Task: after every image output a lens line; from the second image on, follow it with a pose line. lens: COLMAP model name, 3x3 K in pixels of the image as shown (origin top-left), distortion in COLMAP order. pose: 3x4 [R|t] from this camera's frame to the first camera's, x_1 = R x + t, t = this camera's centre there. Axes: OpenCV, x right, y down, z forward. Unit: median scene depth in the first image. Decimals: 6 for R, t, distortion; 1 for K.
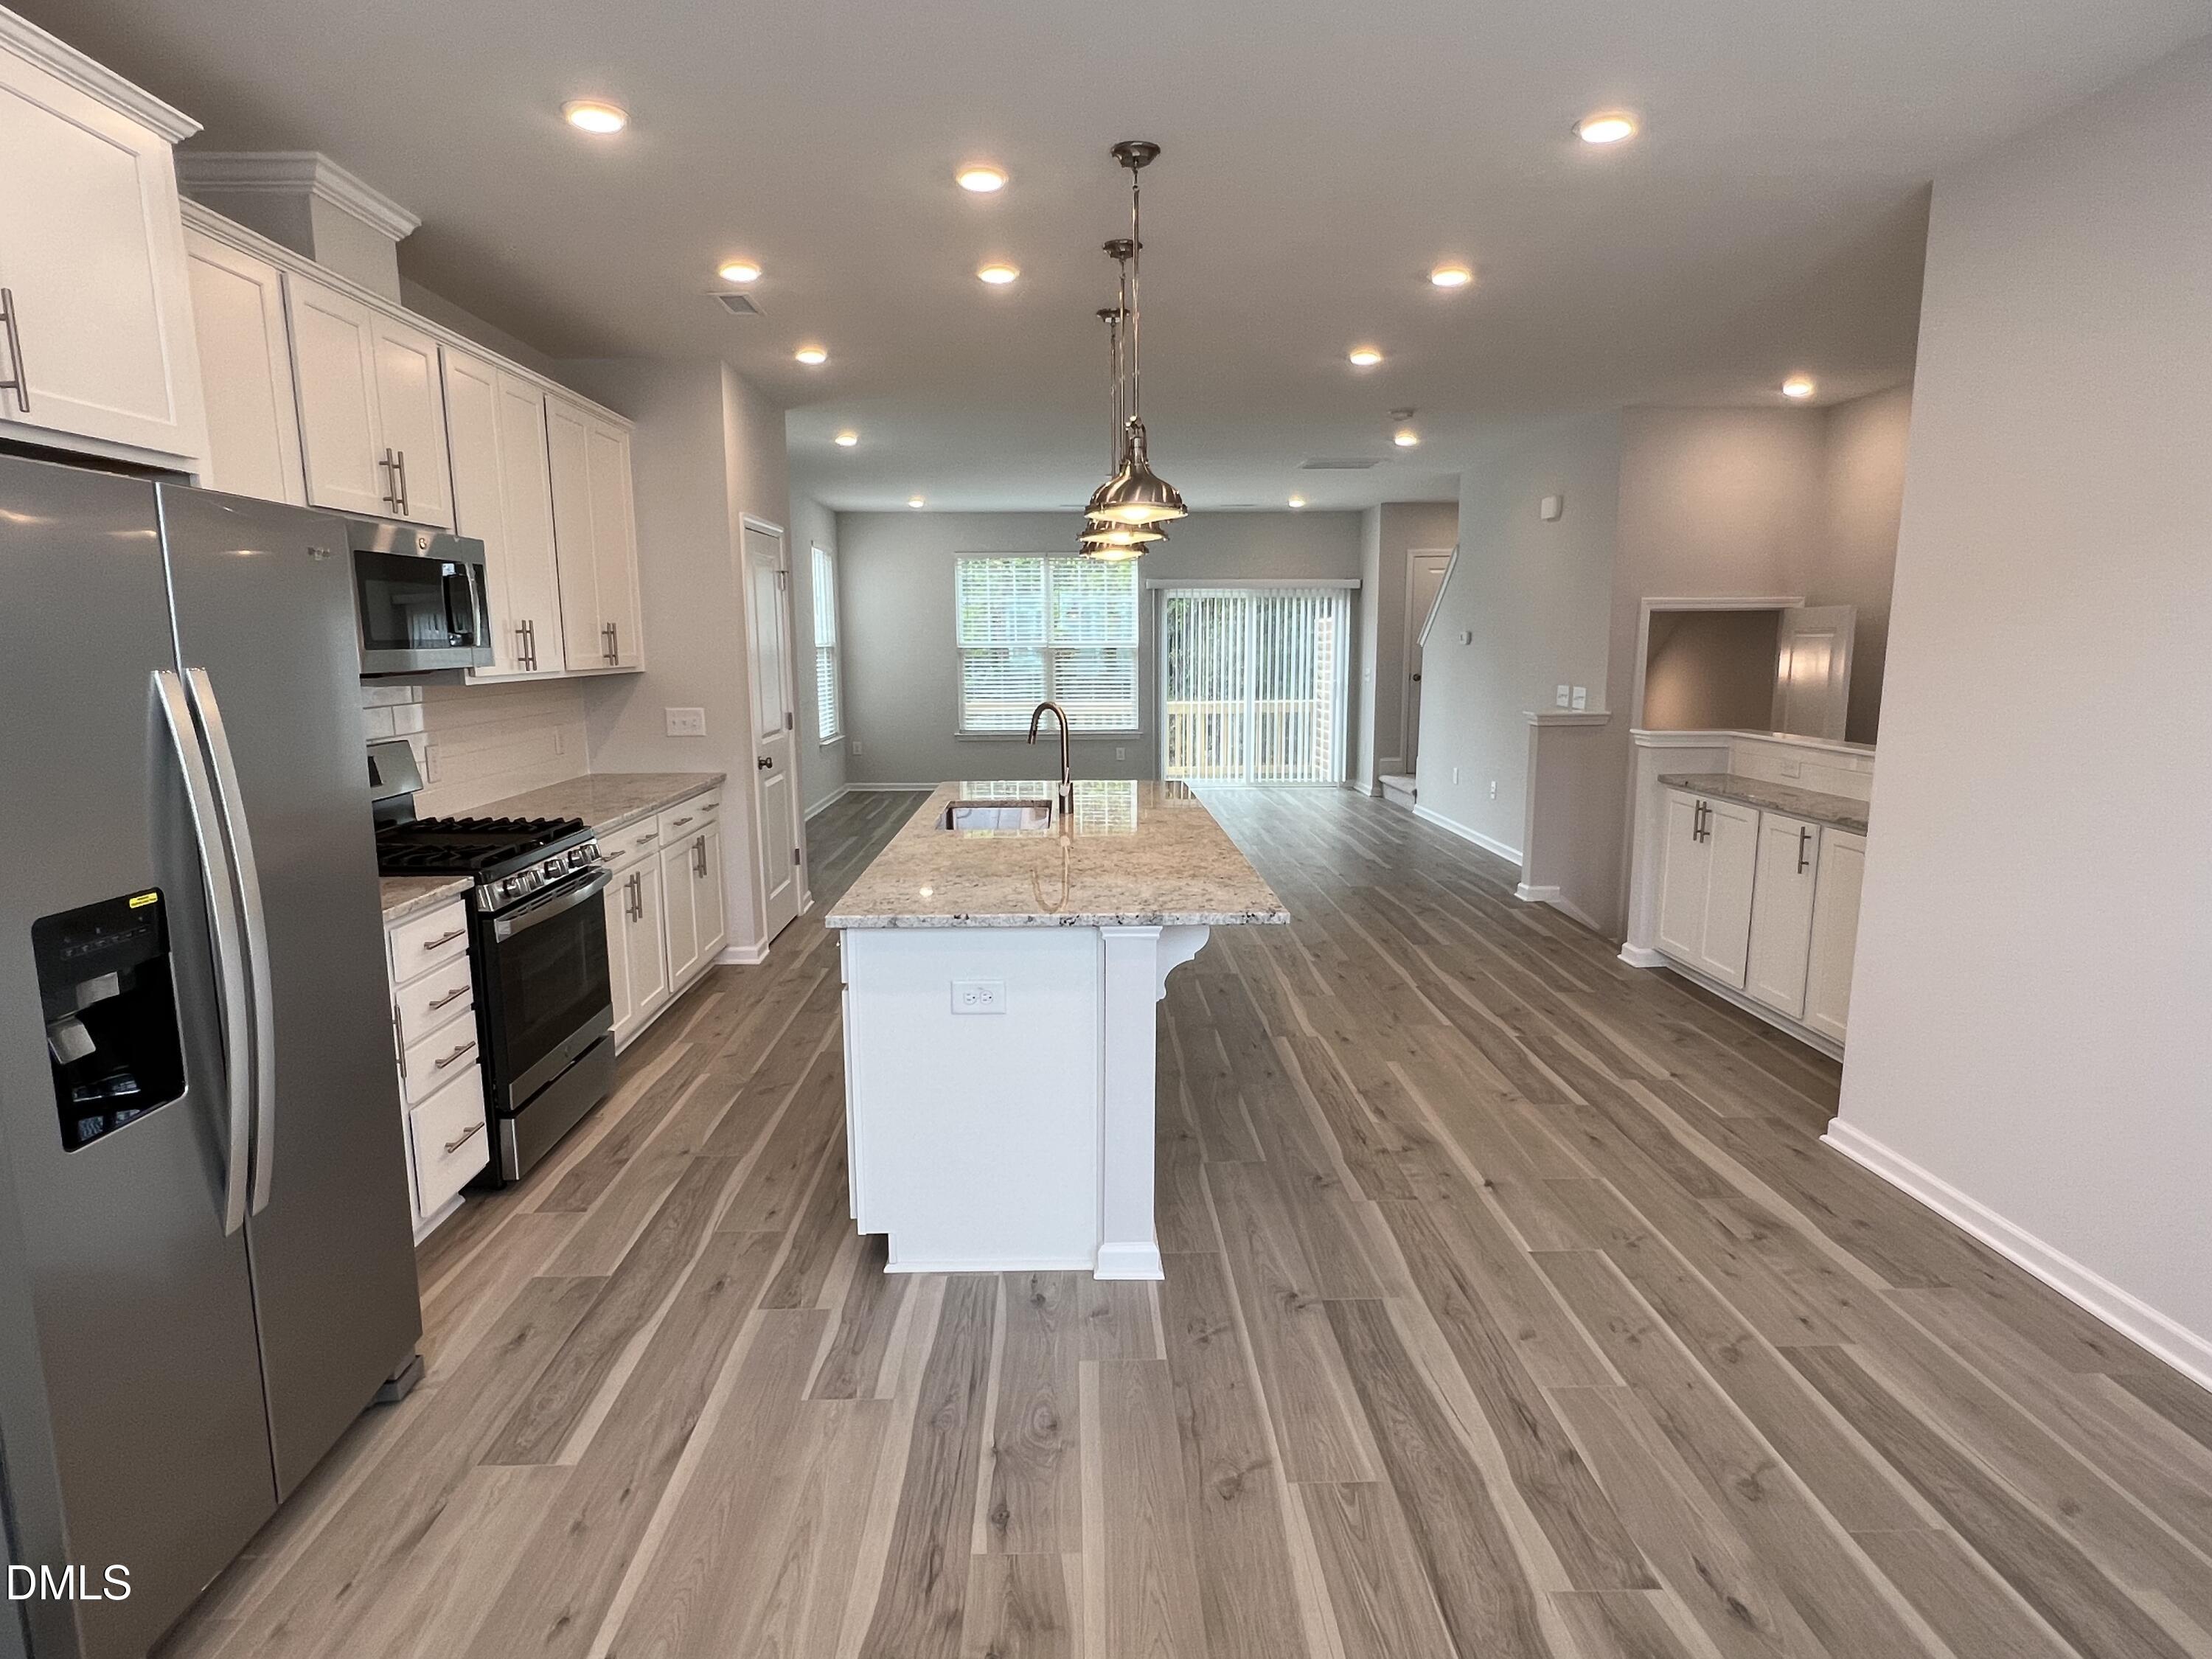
lens RADIAL K [[1210.8, 0, 1105.4], [0, 1210.8, 822.7], [0, 0, 1]] dist [-0.000356, -0.000165]
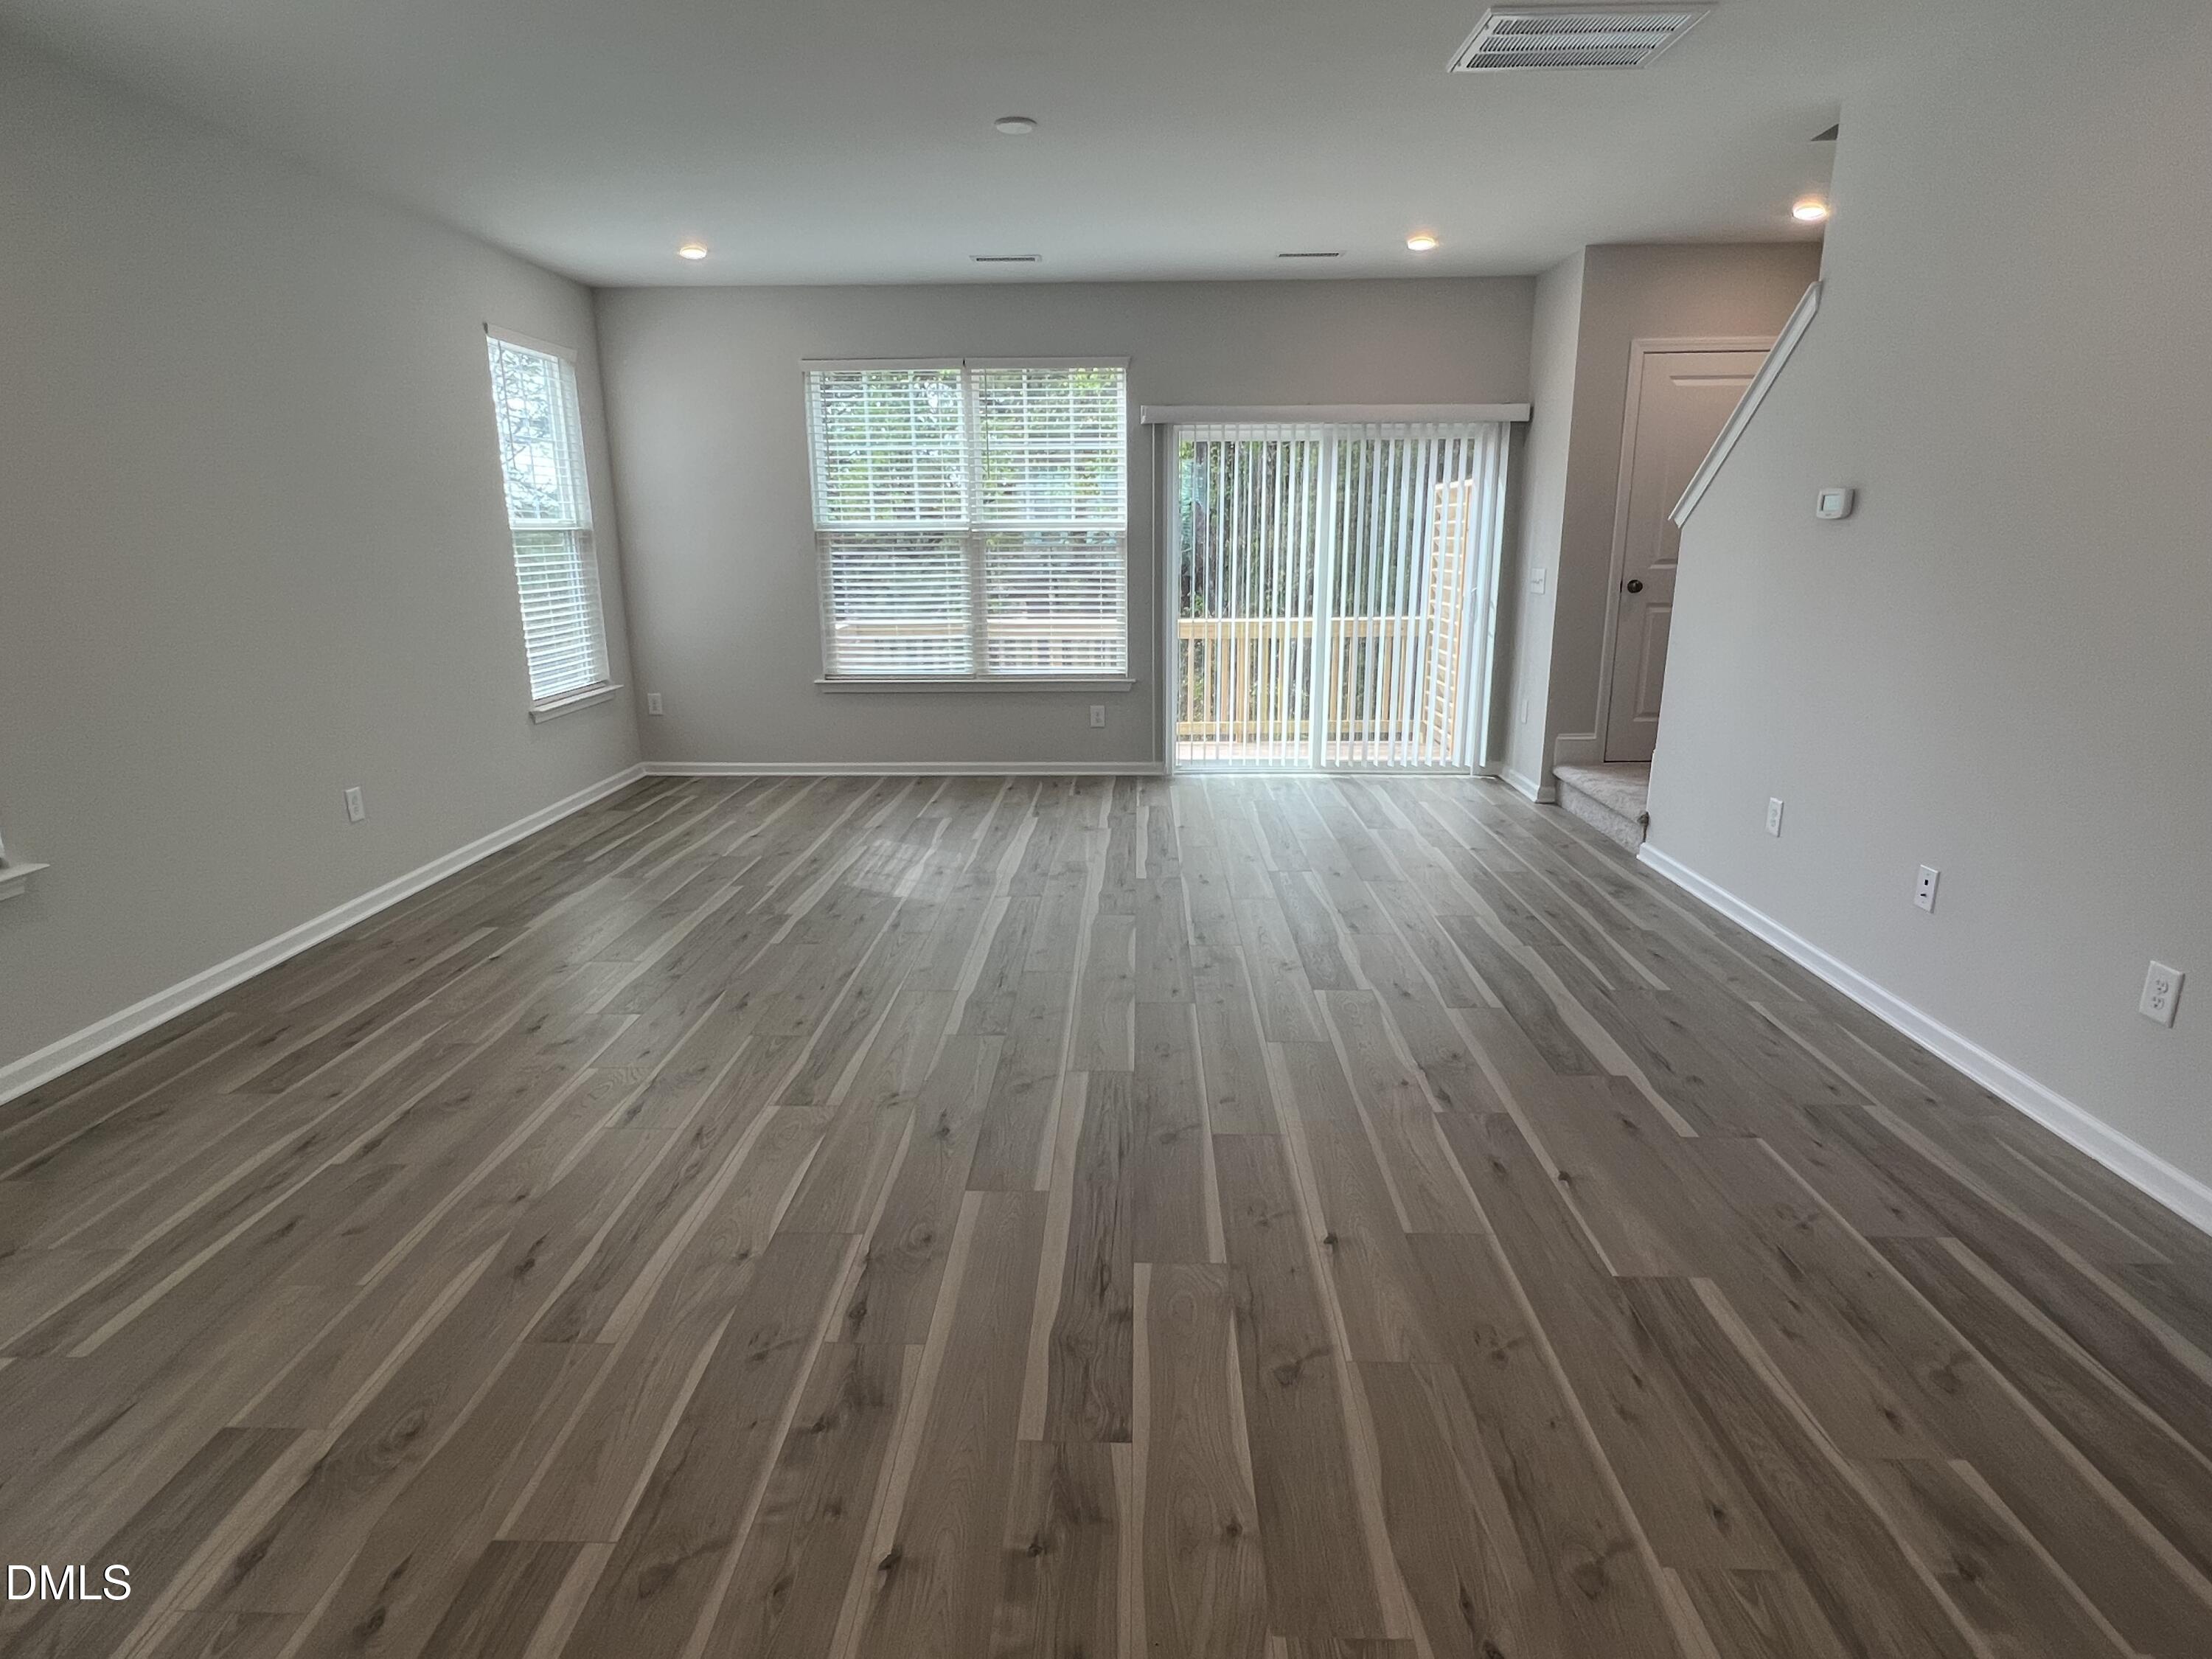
lens RADIAL K [[1210.8, 0, 1108.8], [0, 1210.8, 831.3], [0, 0, 1]] dist [-0.000356, -0.000165]
pose [[0.998433, 0.012423, -0.054559, 0.051412], [-0.007108, 0.995302, 0.096556, -0.058876], [0.055502, -0.096017, 0.993831, 0.419733]]
